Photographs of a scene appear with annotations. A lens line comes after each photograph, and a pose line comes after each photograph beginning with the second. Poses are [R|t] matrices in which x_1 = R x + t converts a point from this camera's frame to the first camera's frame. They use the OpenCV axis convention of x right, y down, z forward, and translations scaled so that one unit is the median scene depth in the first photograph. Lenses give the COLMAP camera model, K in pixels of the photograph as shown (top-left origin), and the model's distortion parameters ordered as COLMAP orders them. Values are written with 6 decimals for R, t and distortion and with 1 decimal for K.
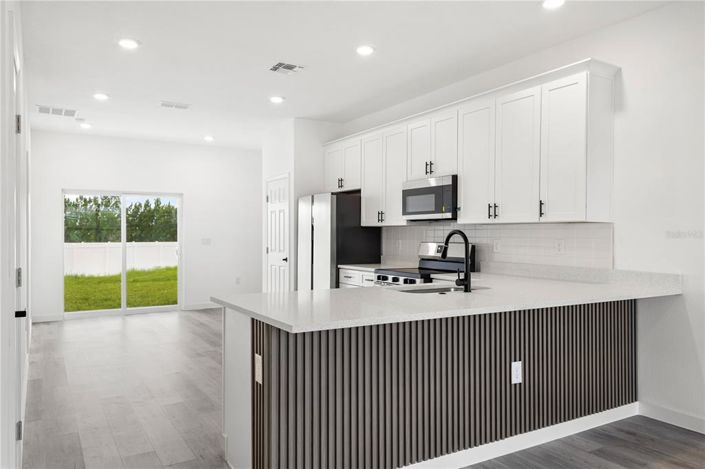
lens RADIAL K [[516.8, 0, 351.8], [0, 516.8, 235.4], [0, 0, 1]] dist [0.014486, 0.003695]
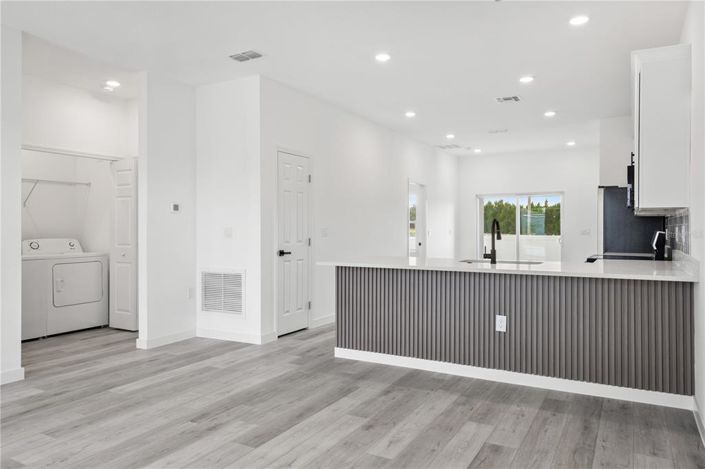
lens RADIAL K [[498.1, 0, 353.1], [0, 498.1, 227.8], [0, 0, 1]] dist [0.025020, -0.011286]
pose [[0.502469, -0.004371, -0.864584, 0.755667], [0.001282, 0.999990, -0.004311, 0.012260], [0.864595, 0.001058, 0.502469, 0.007045]]
